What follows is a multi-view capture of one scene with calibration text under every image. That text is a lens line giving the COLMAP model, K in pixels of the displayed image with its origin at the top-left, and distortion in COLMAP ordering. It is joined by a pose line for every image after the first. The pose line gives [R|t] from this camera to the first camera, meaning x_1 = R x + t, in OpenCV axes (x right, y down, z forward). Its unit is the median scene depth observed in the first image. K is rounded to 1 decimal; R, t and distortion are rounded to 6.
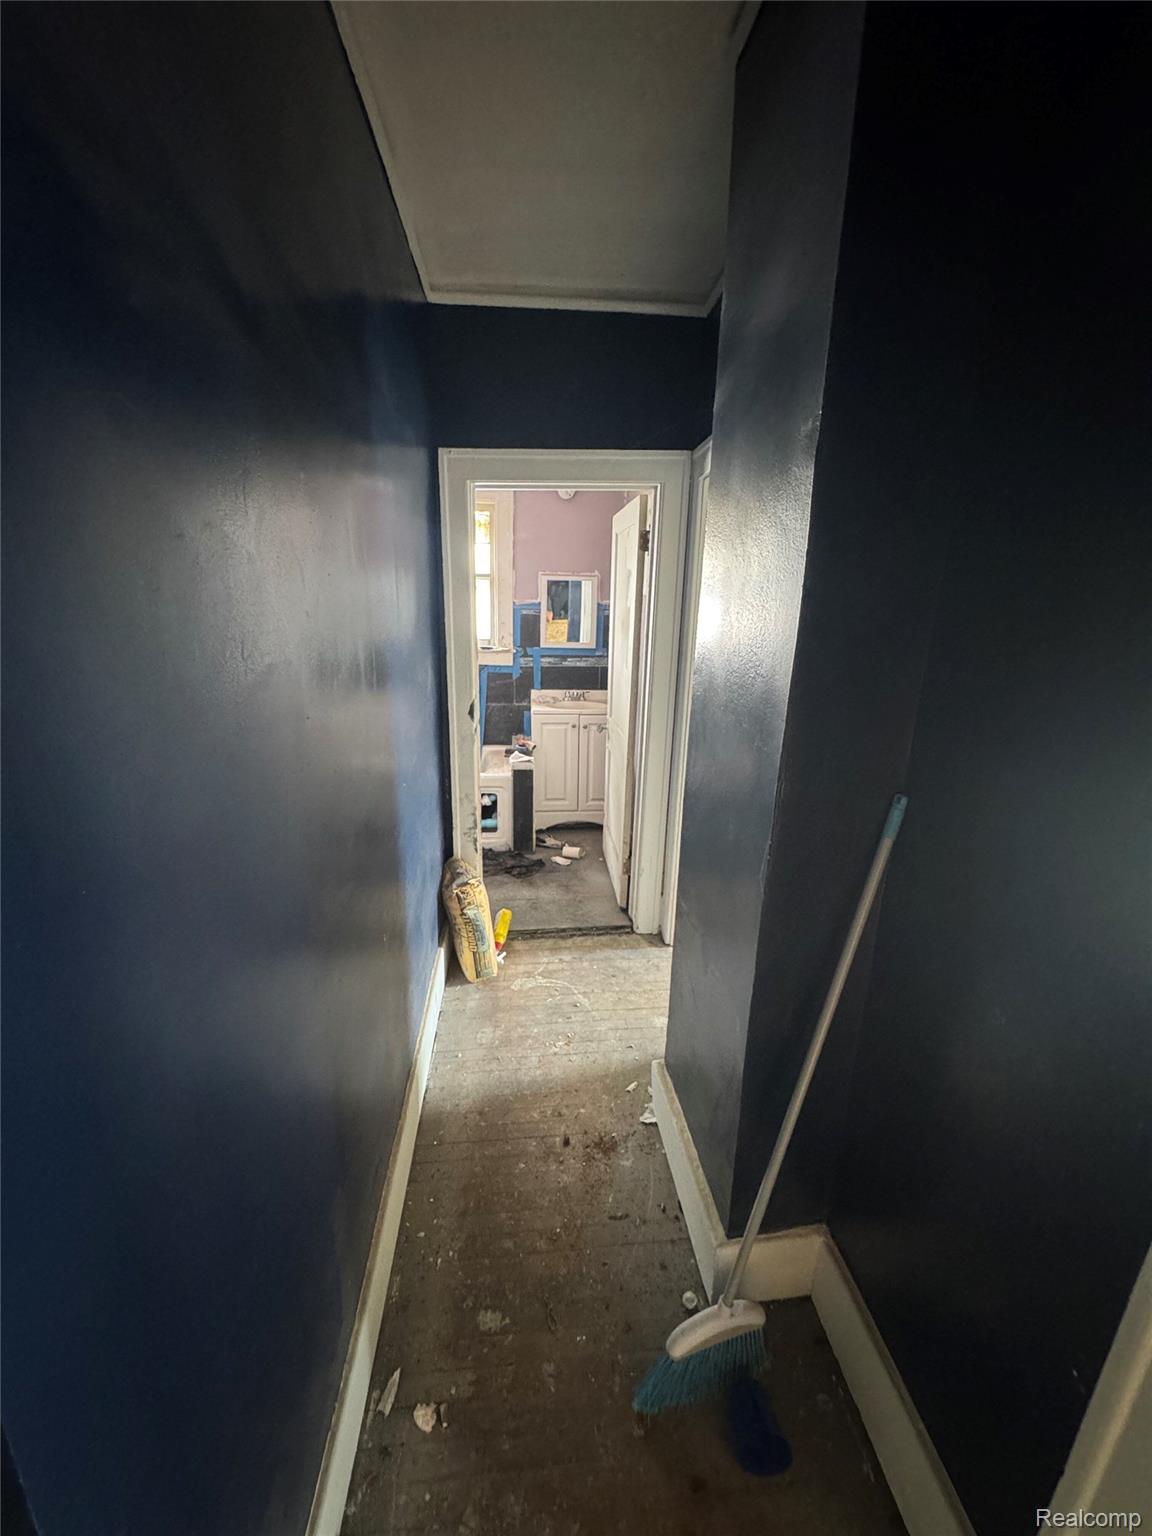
lens RADIAL K [[619.0, 0, 573.9], [0, 619.0, 772.5], [0, 0, 1]] dist [-0.001344, -0.000027]
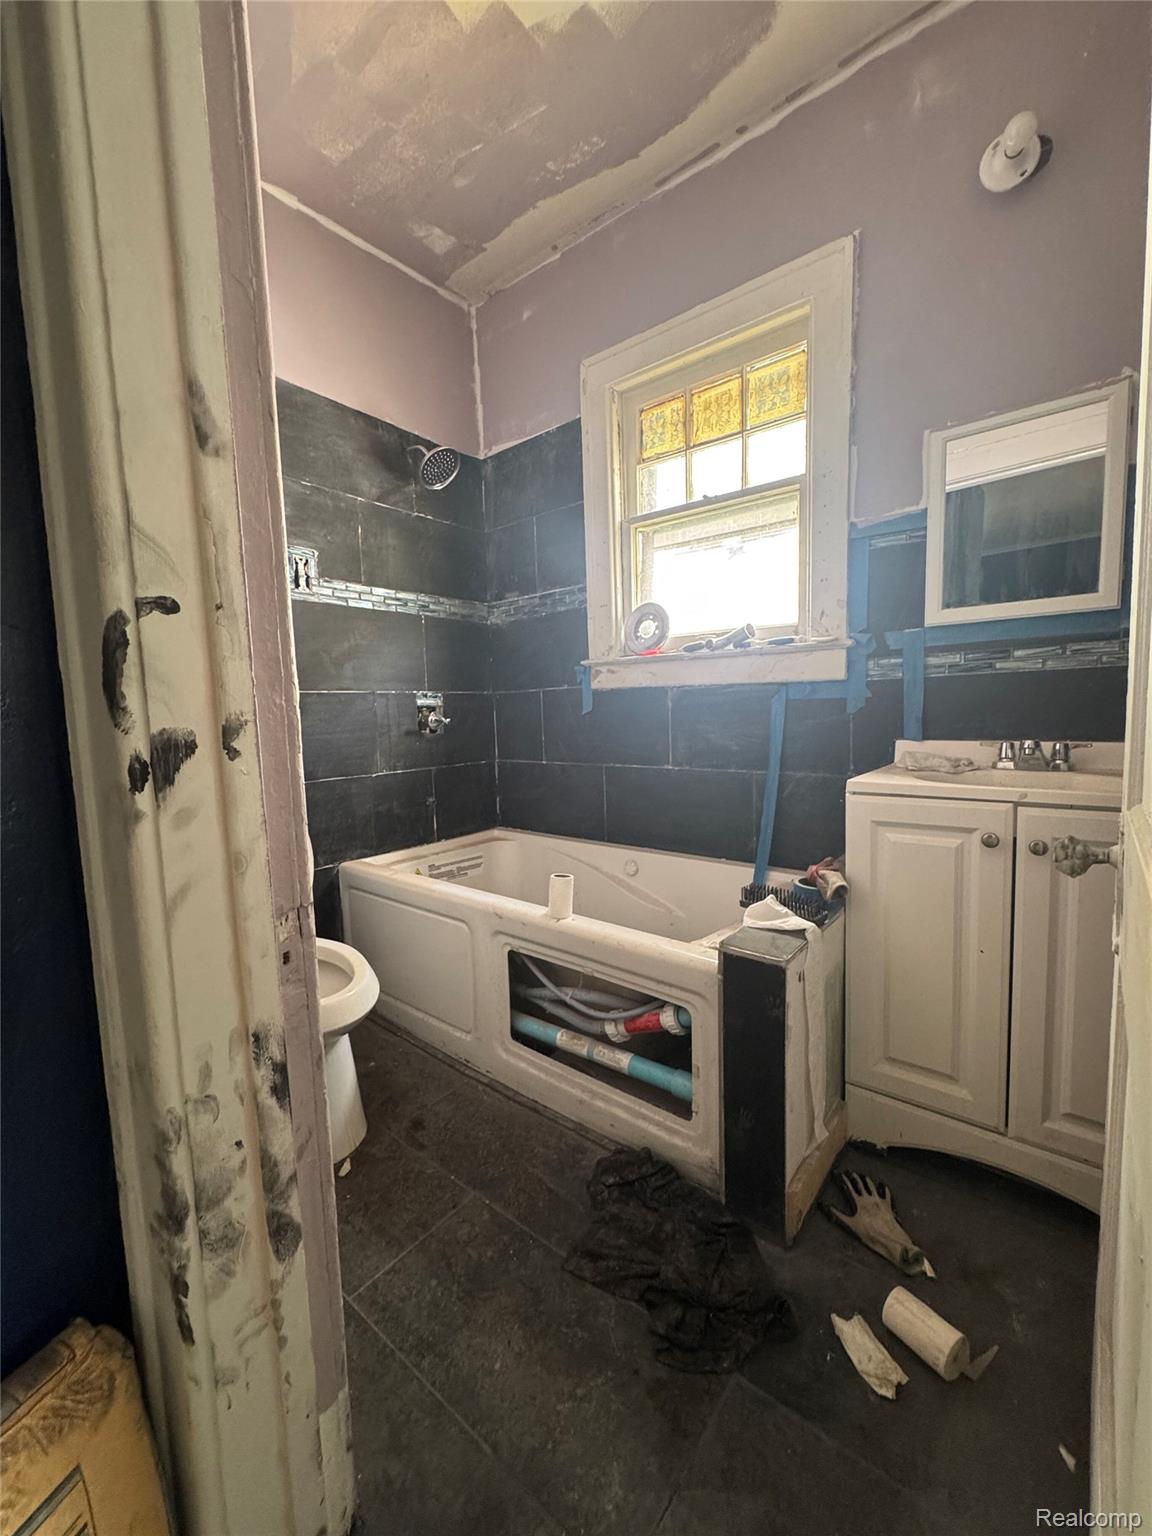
lens RADIAL K [[619.0, 0, 578.8], [0, 619.0, 762.9], [0, 0, 1]] dist [-0.001344, -0.000027]
pose [[0.712929, 0.019921, -0.700954, 0.064111], [-0.145386, 0.982076, -0.119959, -0.046400], [0.686000, 0.187431, 0.703046, 0.630362]]
